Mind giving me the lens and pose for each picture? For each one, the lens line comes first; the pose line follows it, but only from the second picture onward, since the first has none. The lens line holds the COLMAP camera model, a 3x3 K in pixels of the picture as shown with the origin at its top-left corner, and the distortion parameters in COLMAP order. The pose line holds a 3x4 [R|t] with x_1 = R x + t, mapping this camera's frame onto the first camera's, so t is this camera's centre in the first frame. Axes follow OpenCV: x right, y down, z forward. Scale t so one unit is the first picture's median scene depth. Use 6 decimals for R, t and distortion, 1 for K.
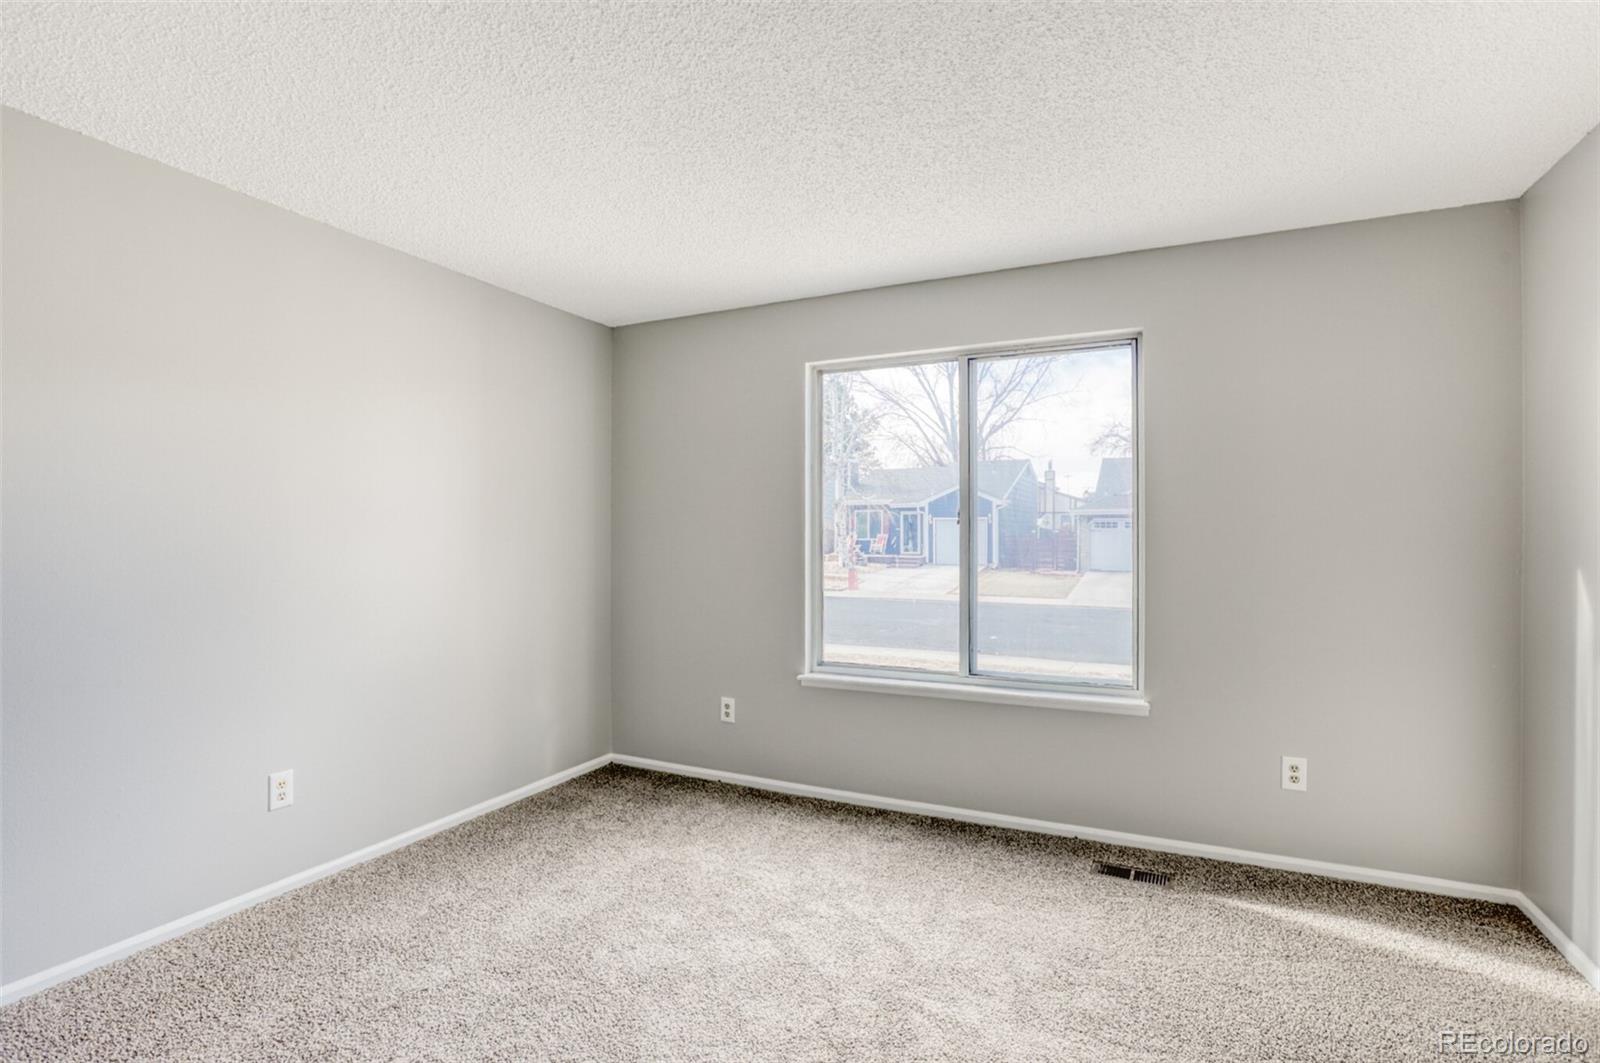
lens RADIAL K [[787.0, 0, 773.9], [0, 787.0, 531.2], [0, 0, 1]] dist [-0.057811, 0.028081]
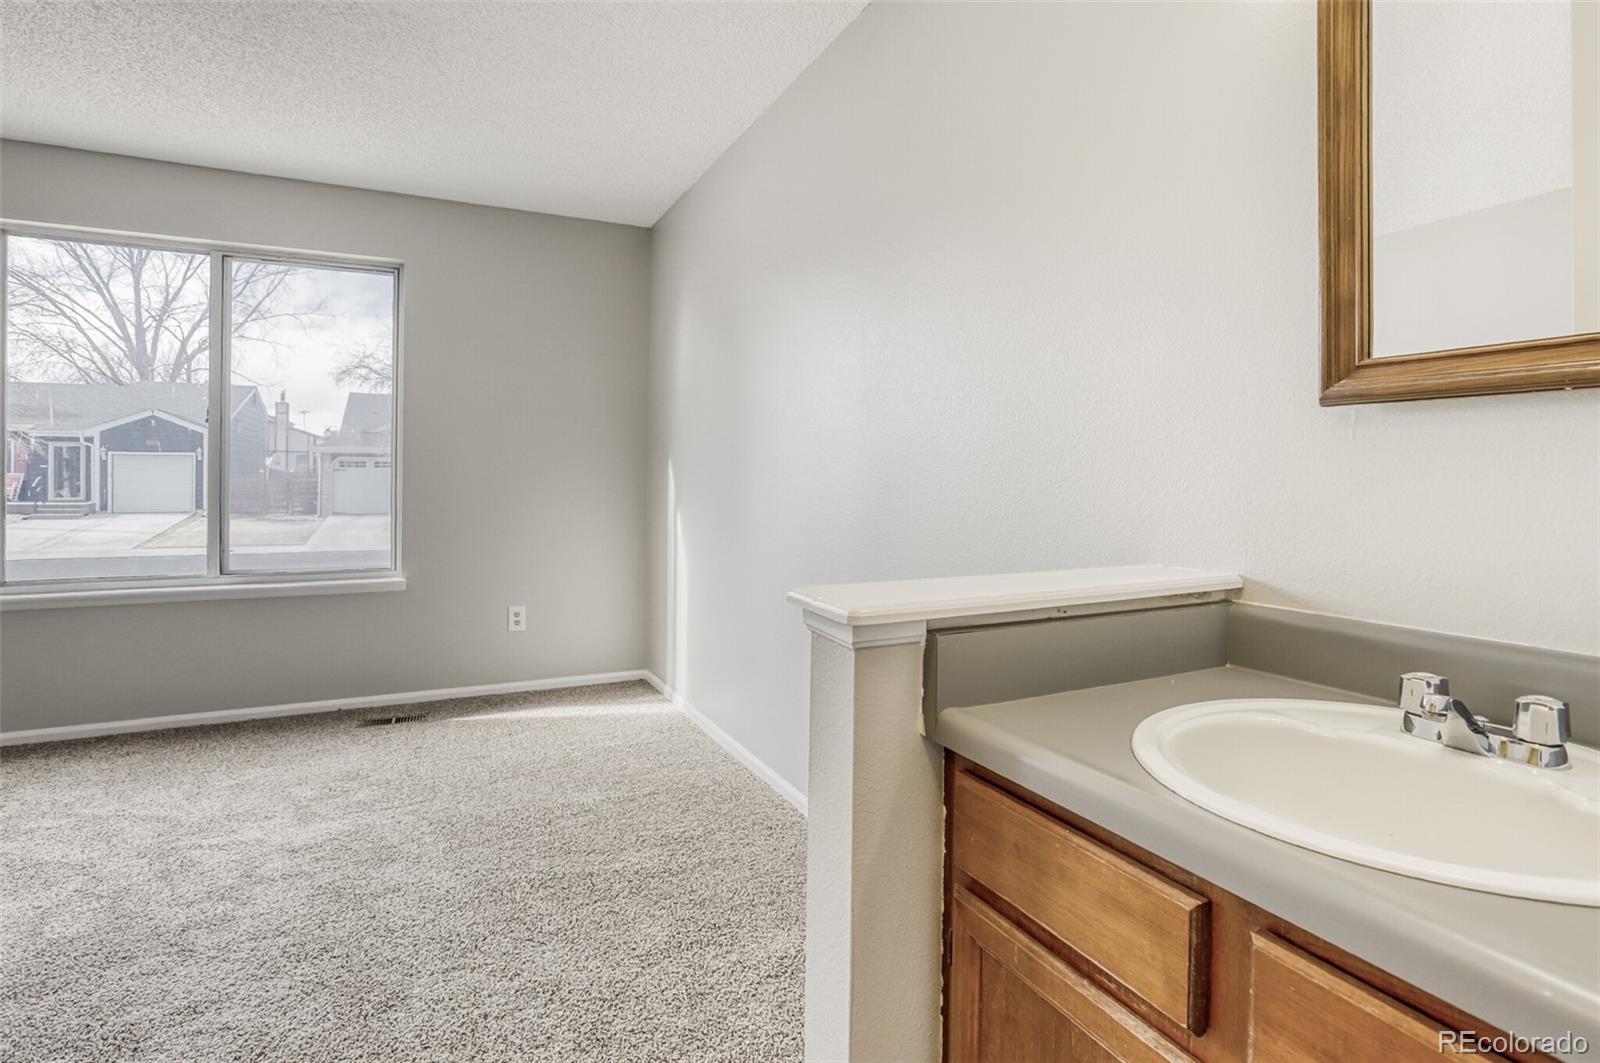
lens RADIAL K [[832.8, 0, 800.9], [0, 832.8, 480.6], [0, 0, 1]] dist [0.001273, 0.001689]
pose [[0.622714, 0.006889, 0.782419, -0.120561], [-0.010132, 0.999948, -0.000740, 0.058526], [-0.782384, -0.007467, 0.622751, -0.229685]]
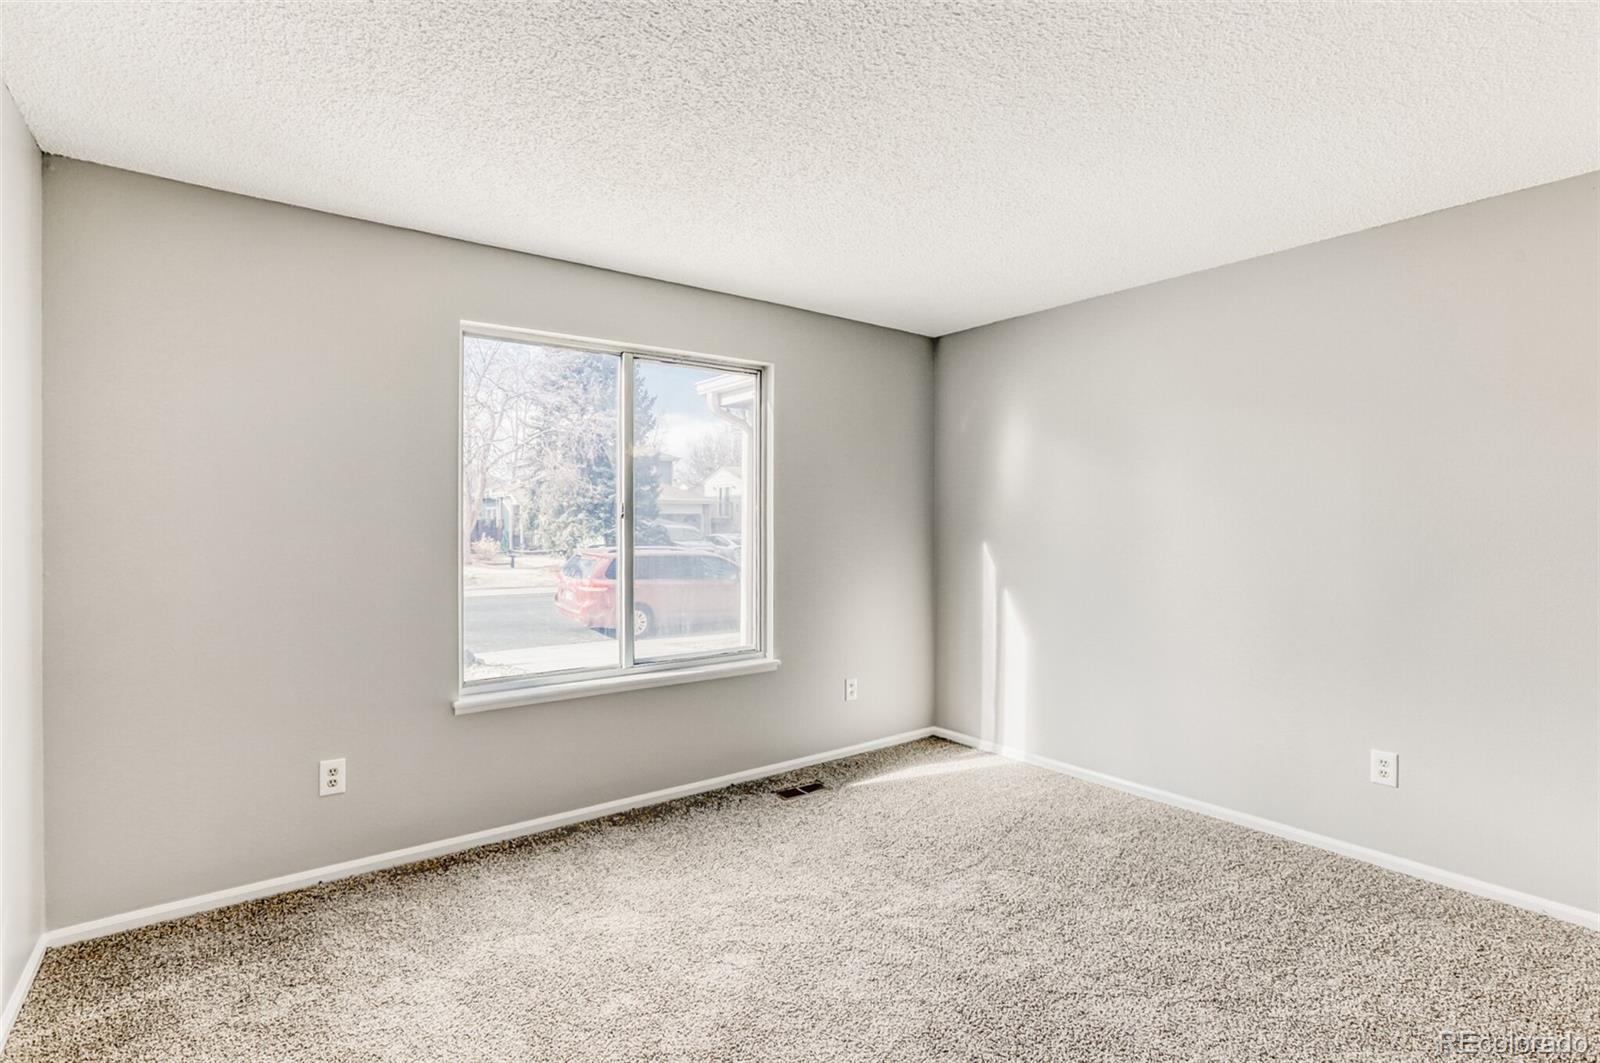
lens RADIAL K [[784.9, 0, 800.0], [0, 784.9, 531.5], [0, 0, 1]] dist [-0.001735, 0.000007]
pose [[0.428614, -0.005133, 0.903473, -0.587394], [0.002149, 0.999987, 0.004662, 0.005083], [-0.903485, -0.000057, 0.428619, 0.360640]]
